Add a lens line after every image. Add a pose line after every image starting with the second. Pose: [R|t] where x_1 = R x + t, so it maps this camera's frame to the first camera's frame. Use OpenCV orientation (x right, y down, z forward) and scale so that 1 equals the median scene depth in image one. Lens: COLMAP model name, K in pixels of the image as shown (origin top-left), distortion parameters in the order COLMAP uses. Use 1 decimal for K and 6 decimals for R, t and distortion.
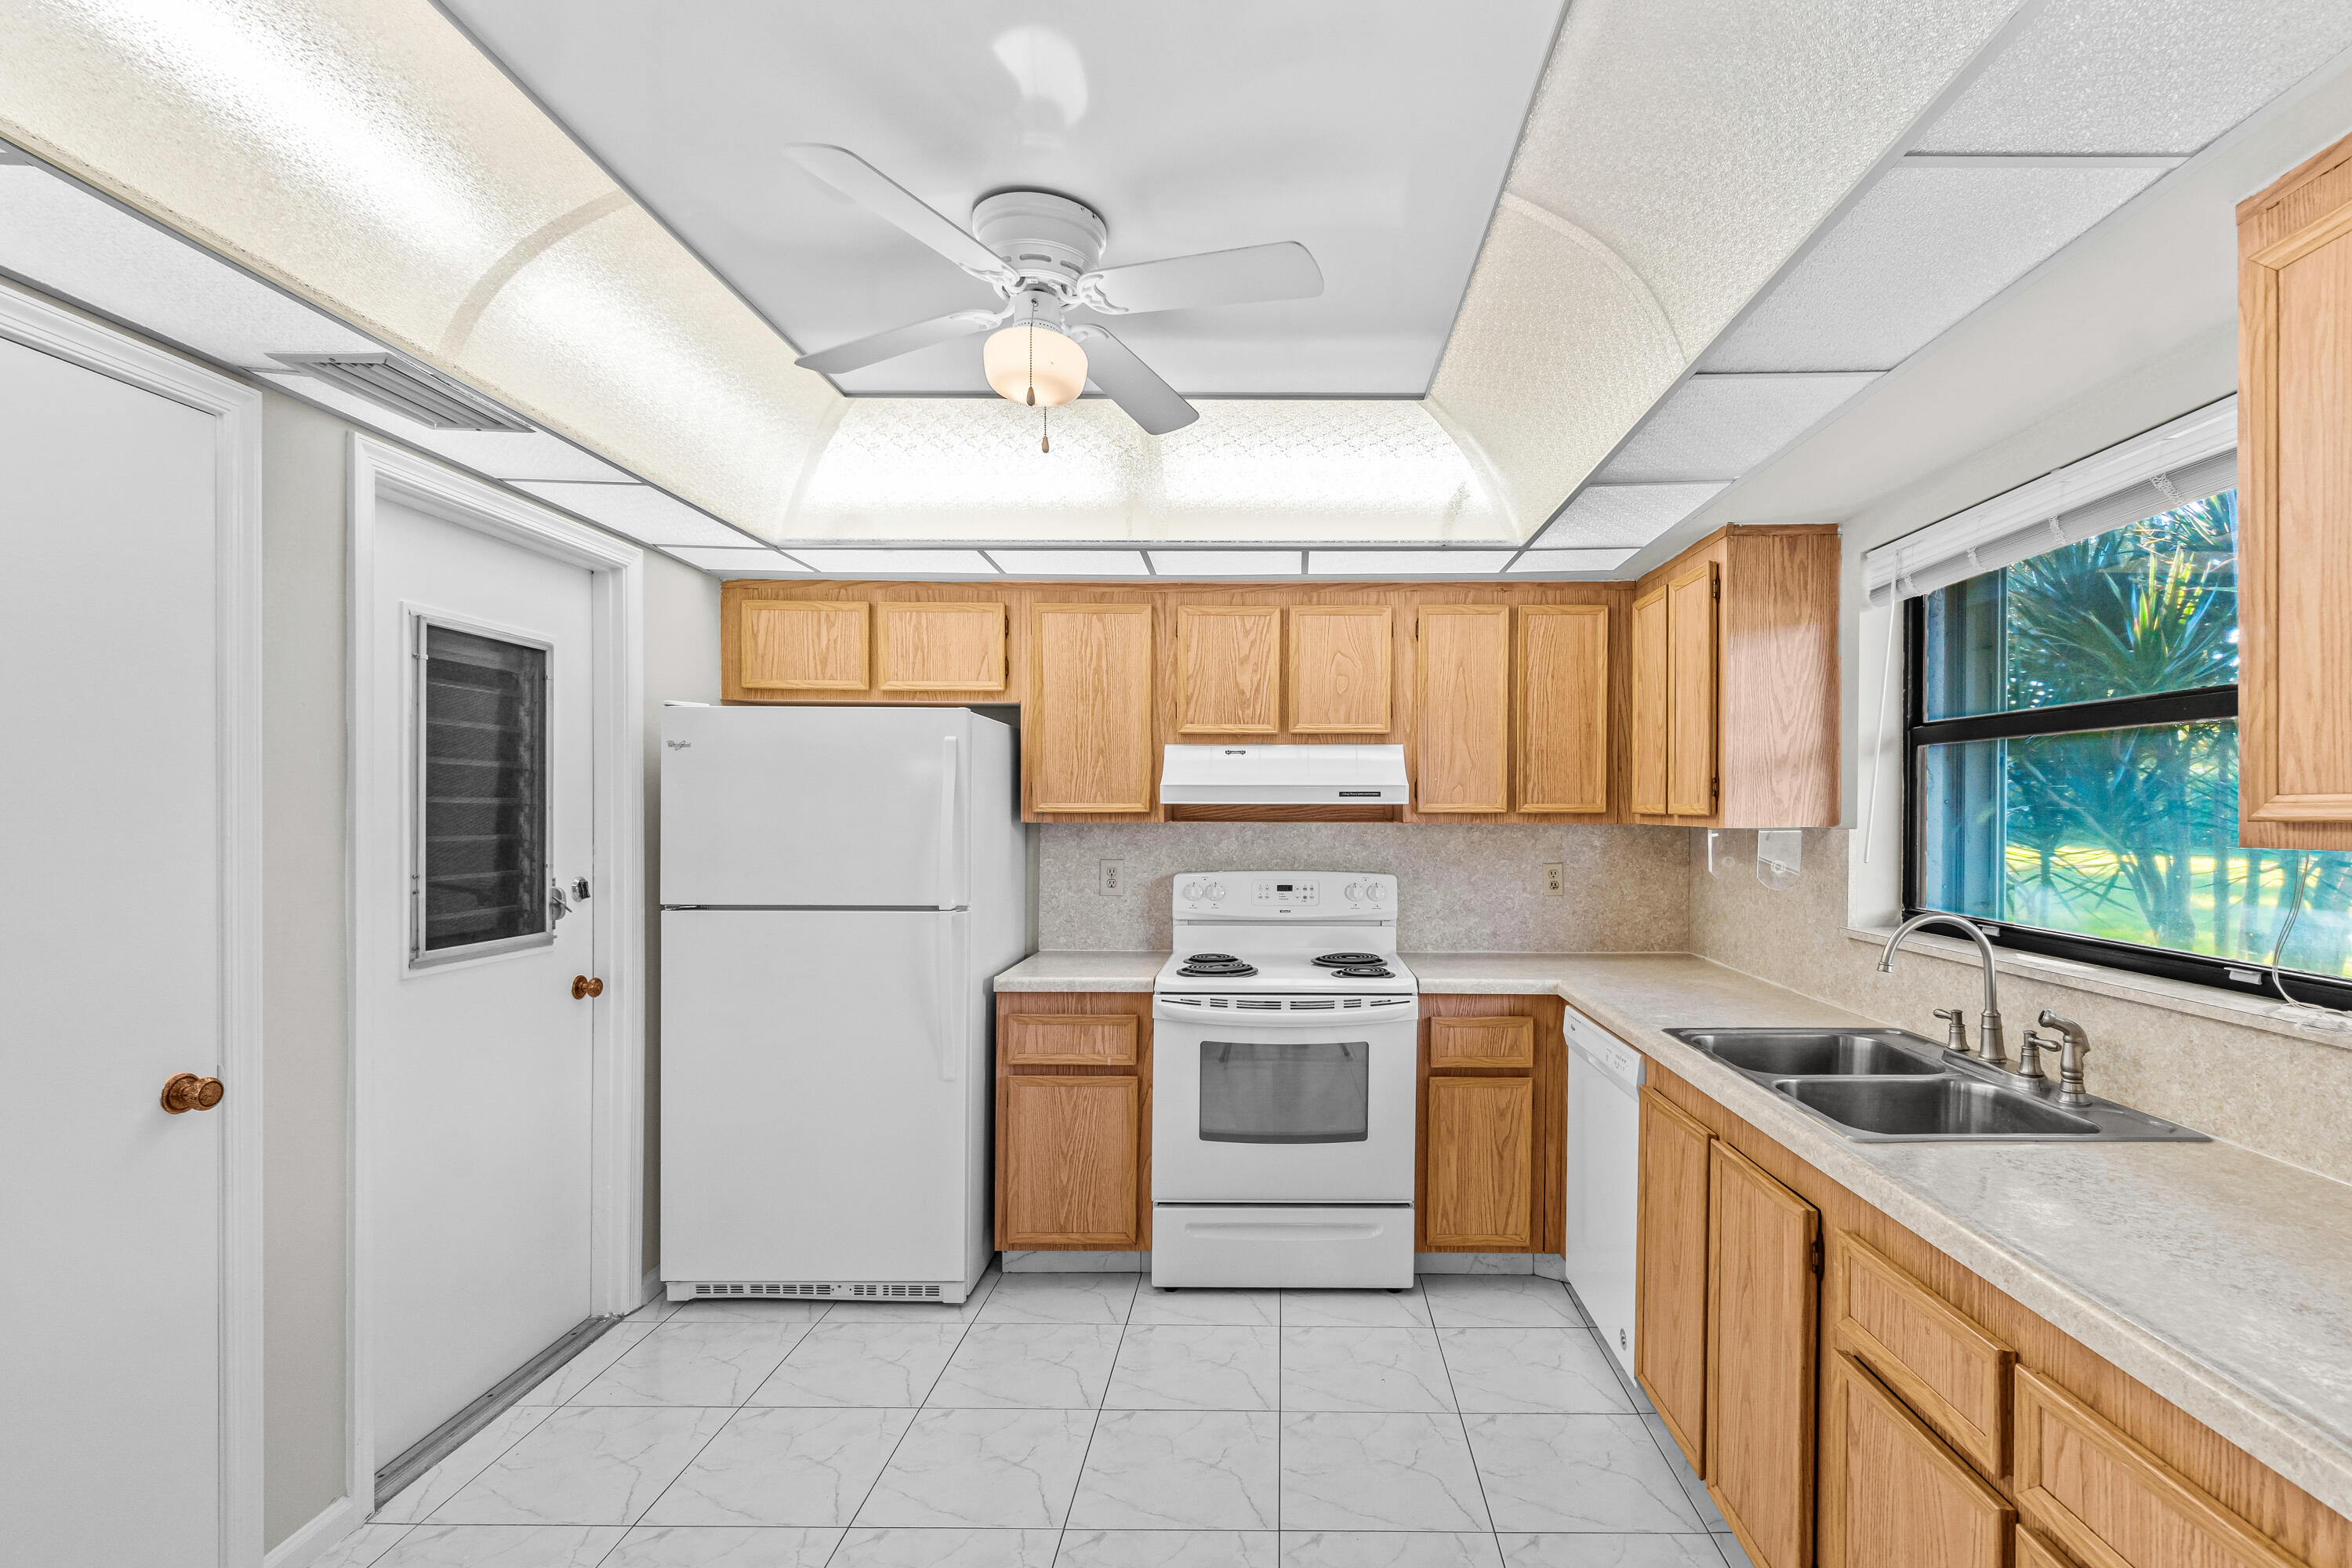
lens RADIAL K [[1083.7, 0, 1277.8], [0, 1083.7, 815.5], [0, 0, 1]] dist [0.000350, -0.000454]
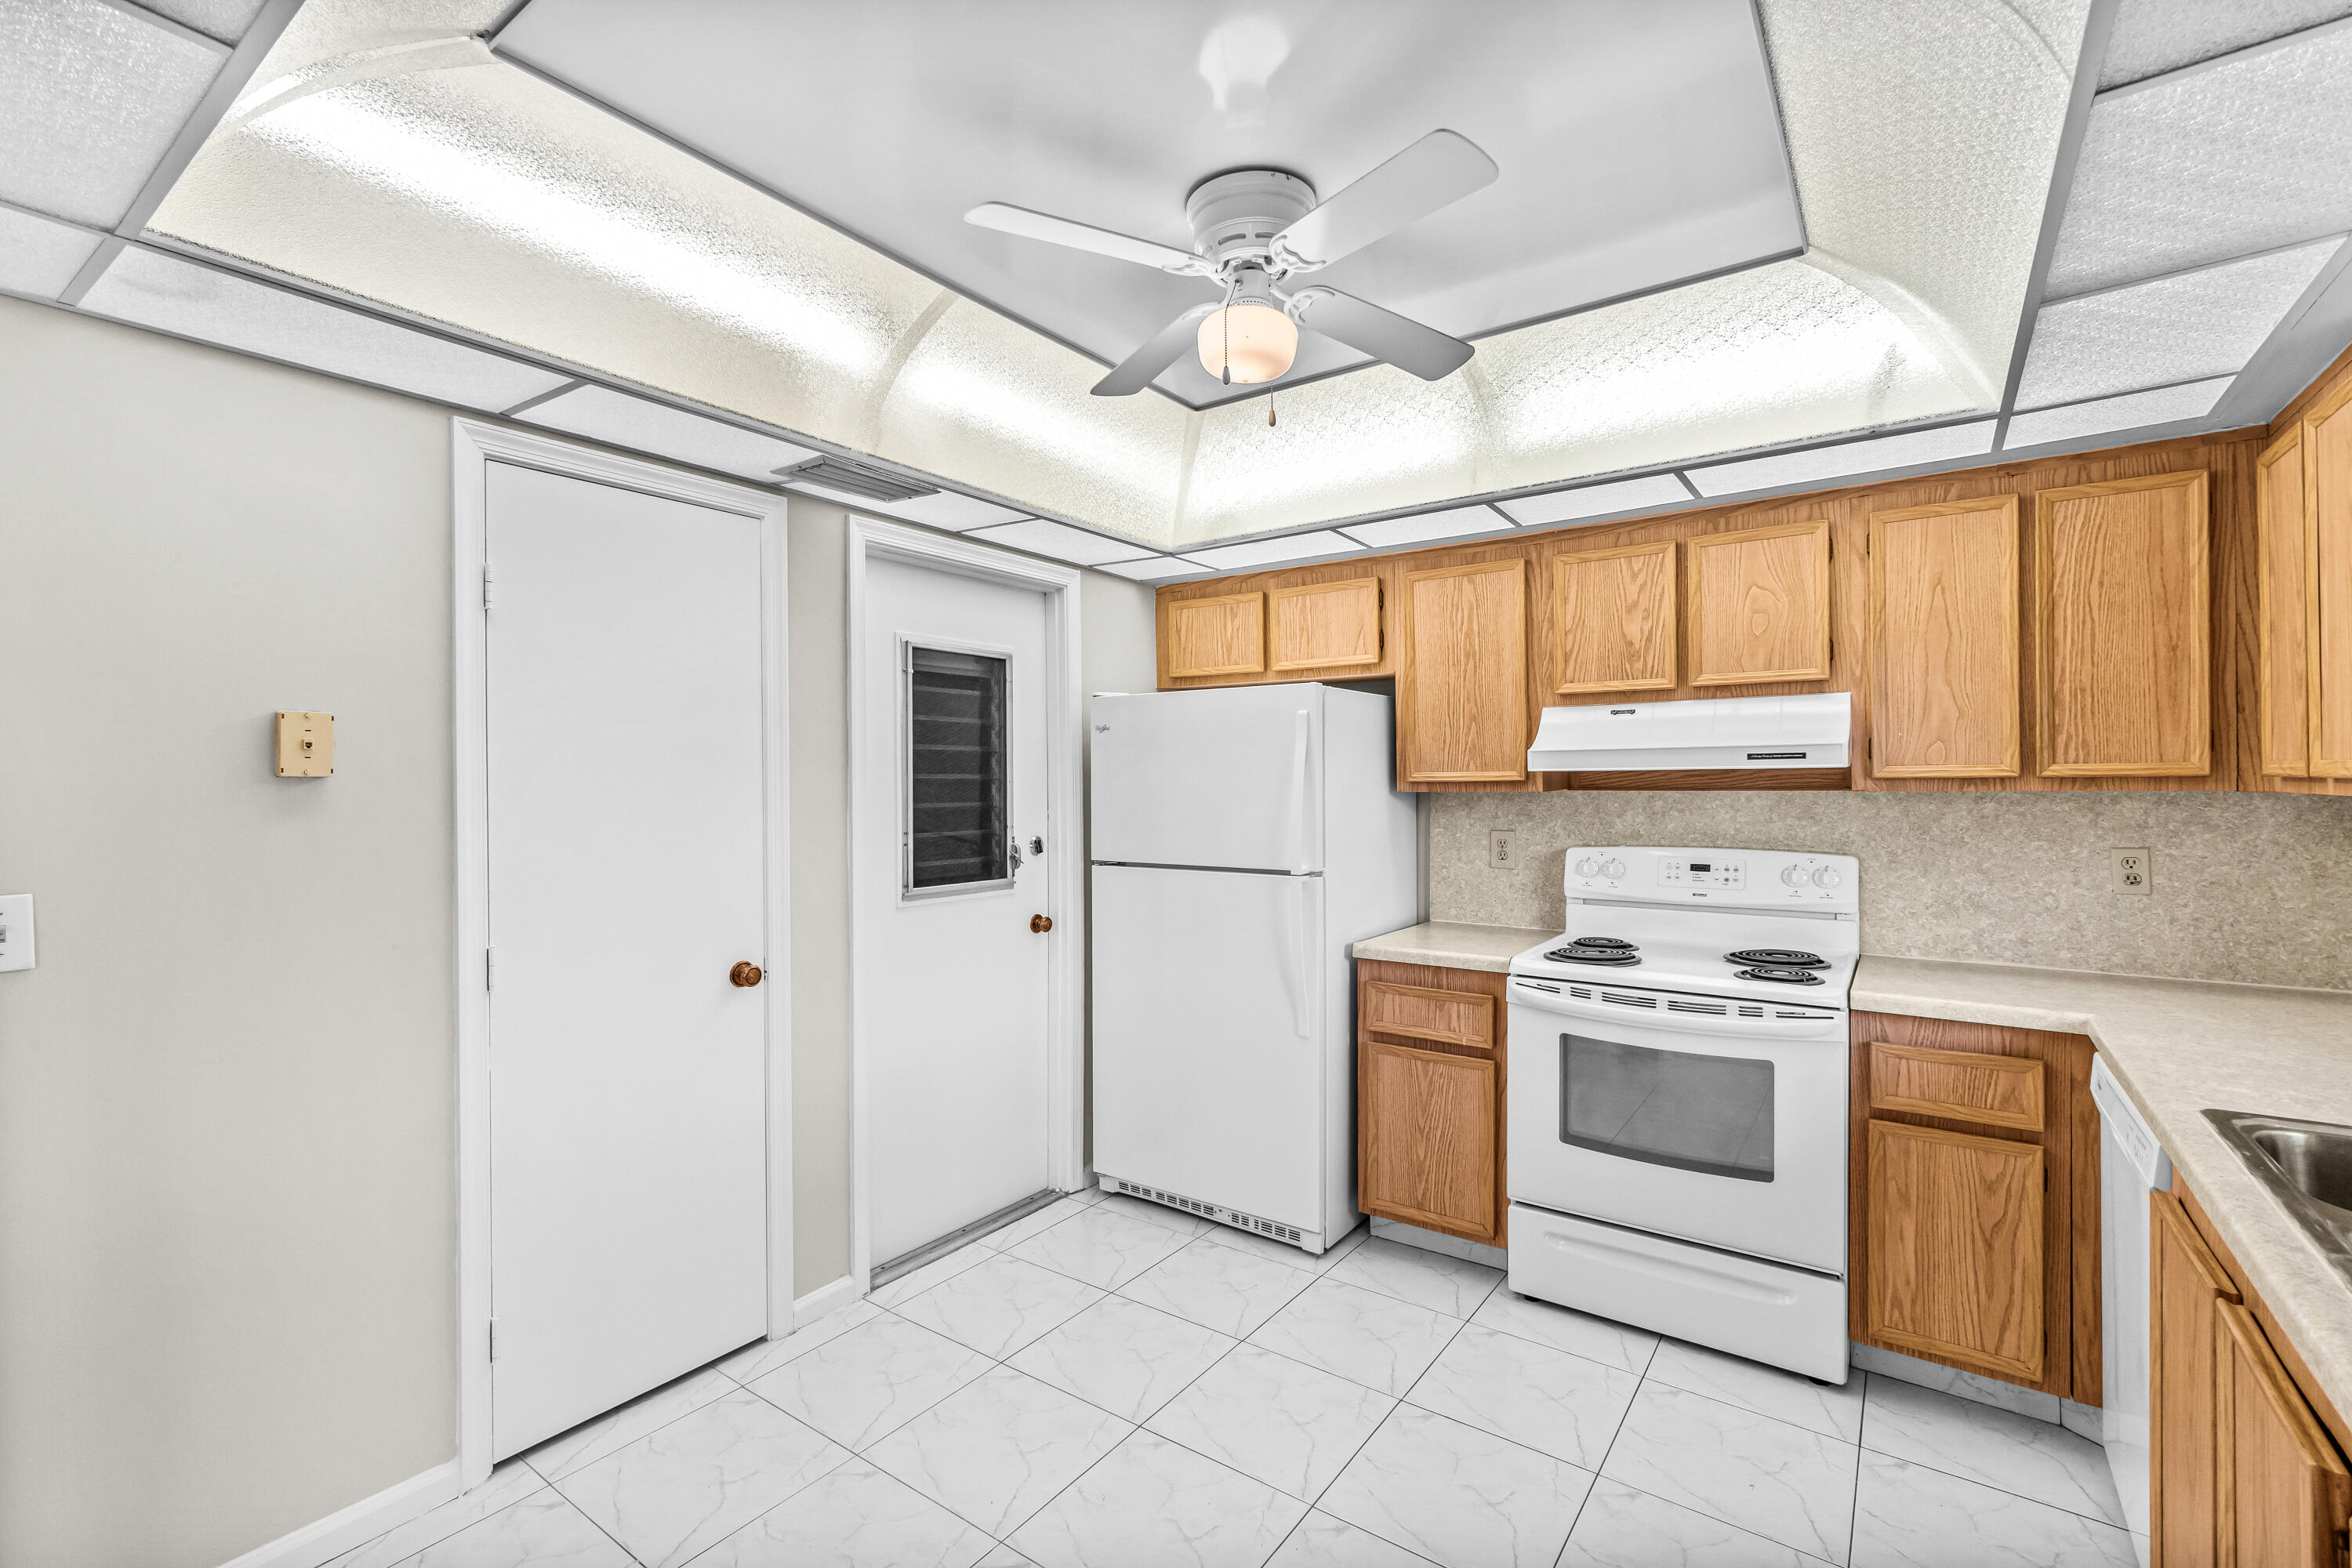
lens RADIAL K [[1038.3, 0, 1162.3], [0, 1038.3, 779.1], [0, 0, 1]] dist [0.002549, -0.000252]
pose [[0.808239, -0.009896, -0.588771, 0.172196], [0.006144, 0.999946, -0.008372, 0.001238], [0.588822, 0.003149, 0.808257, 0.100596]]
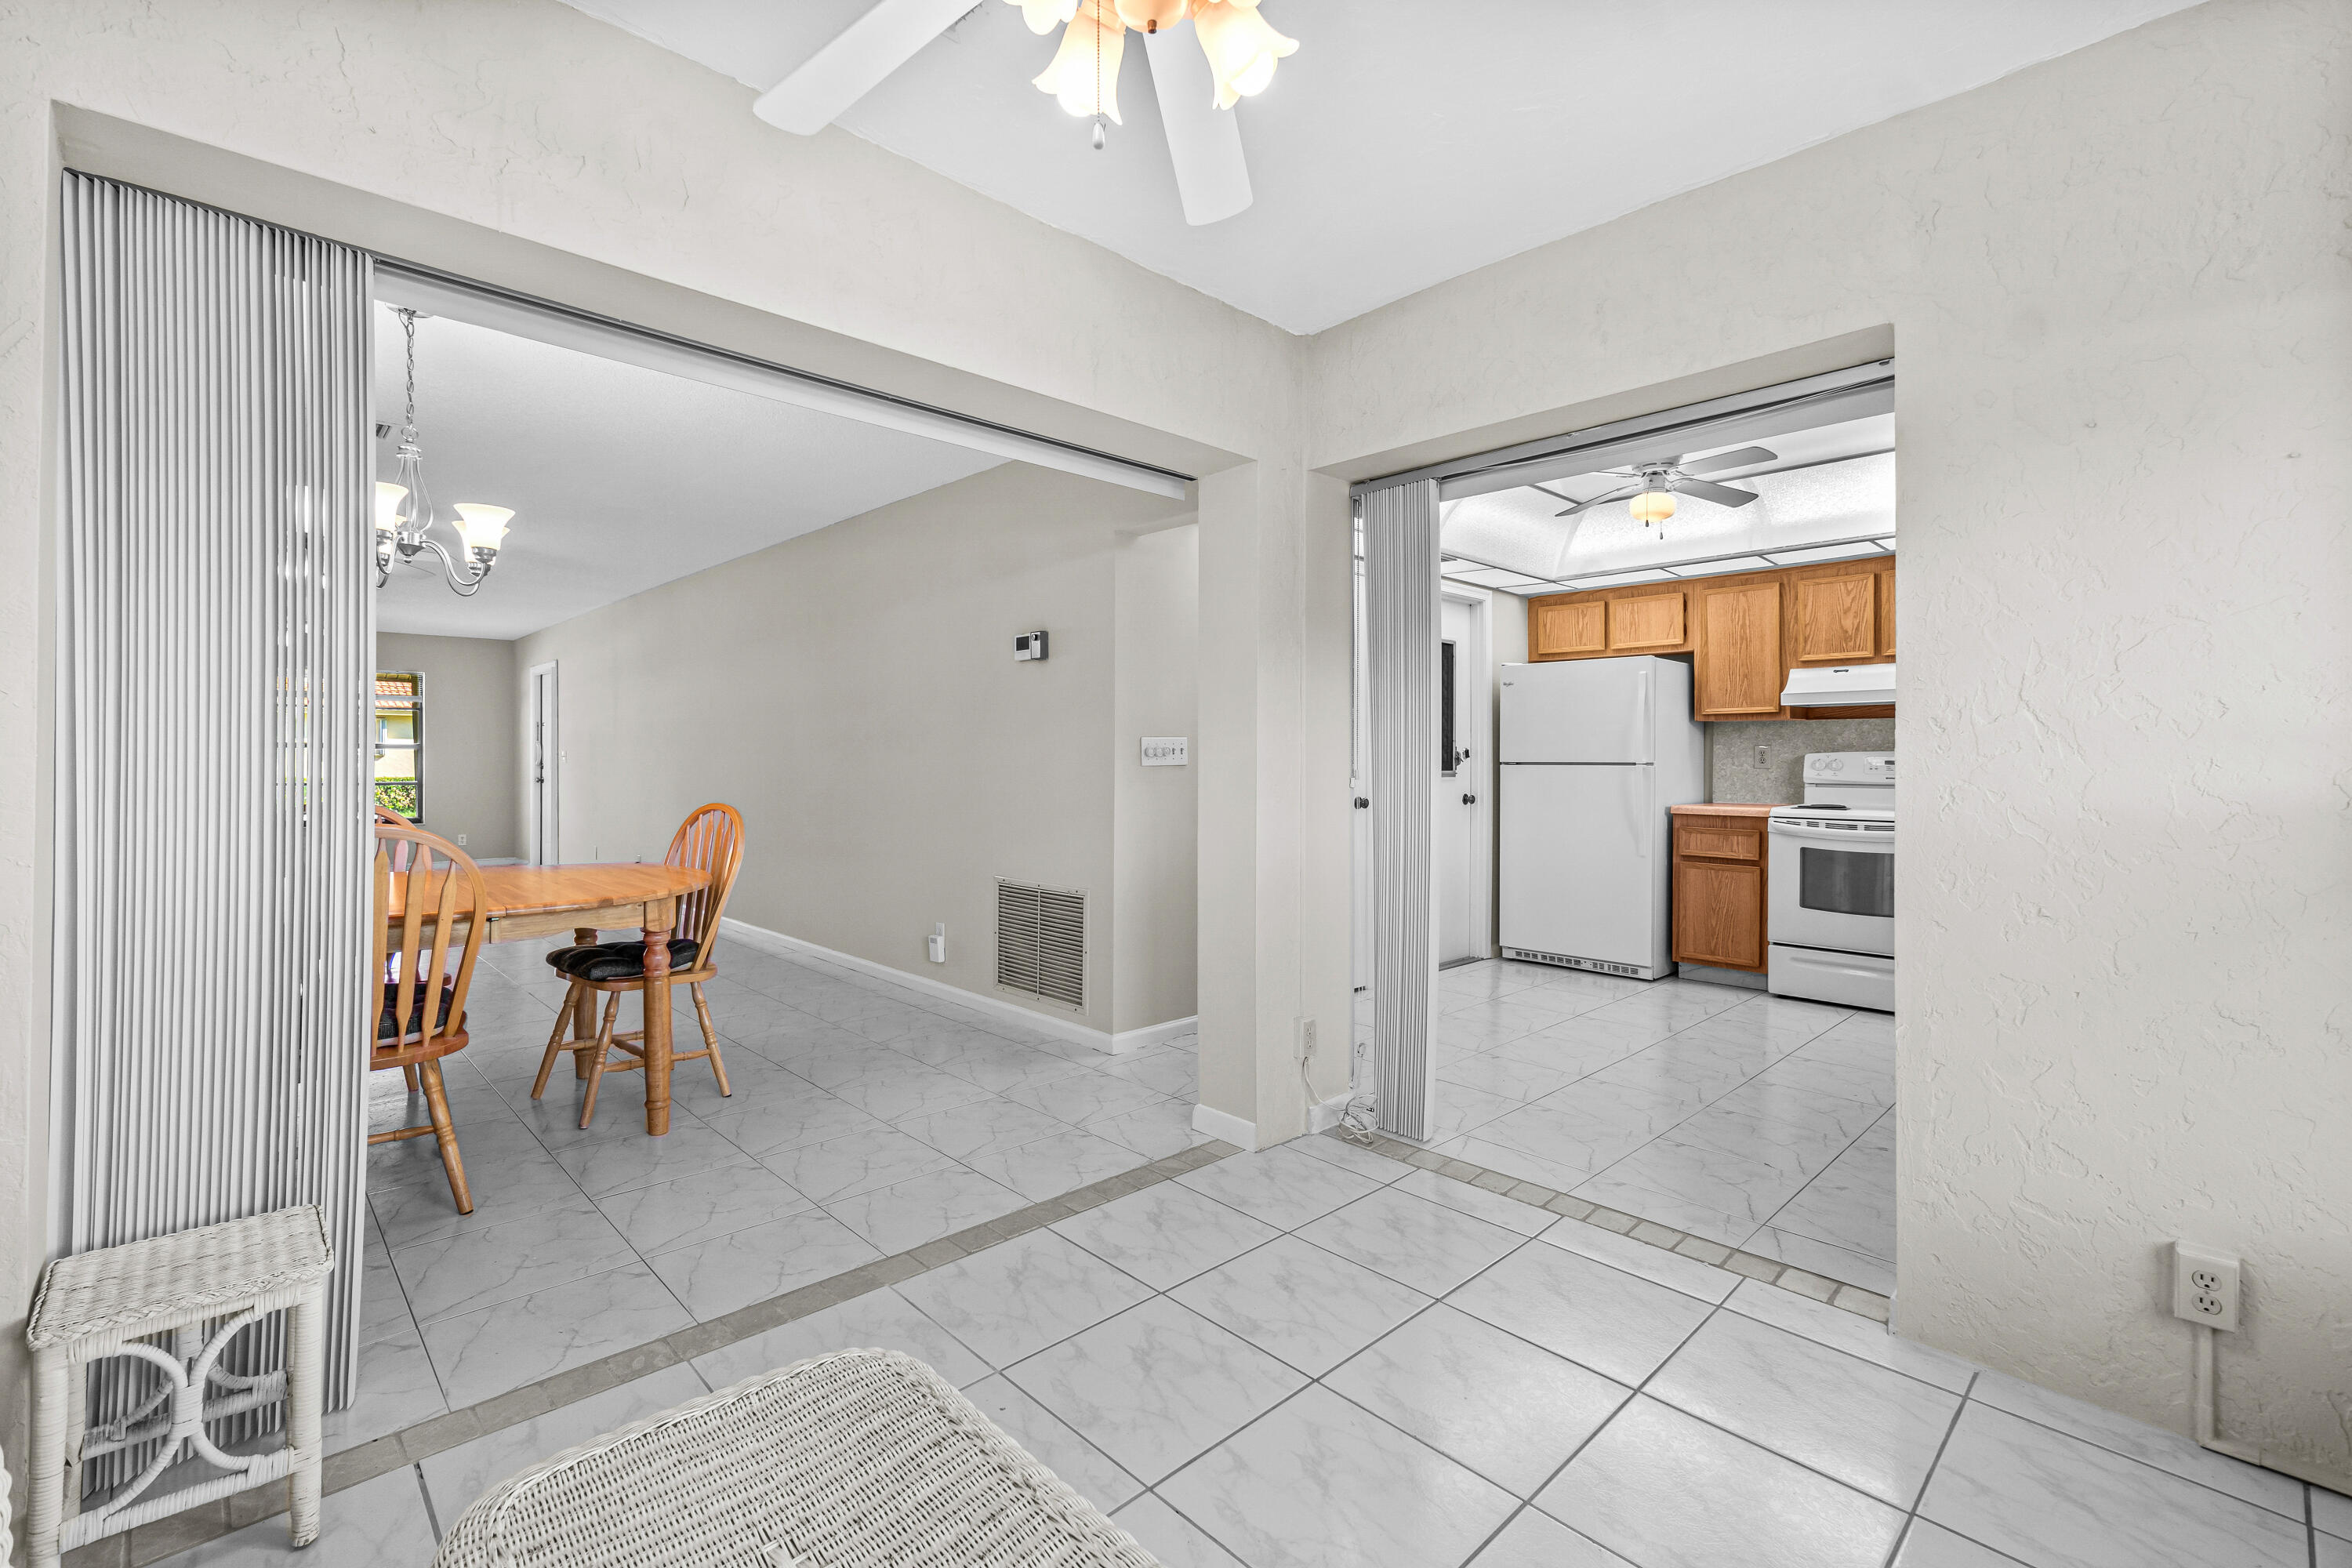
lens RADIAL K [[1027.6, 0, 1182.0], [0, 1027.6, 756.2], [0, 0, 1]] dist [0.000891, 0.000022]
pose [[0.693566, -0.005833, -0.720370, 0.399654], [-0.003789, 0.999924, -0.011745, 0.091808], [0.720383, 0.010875, 0.693491, -0.753984]]
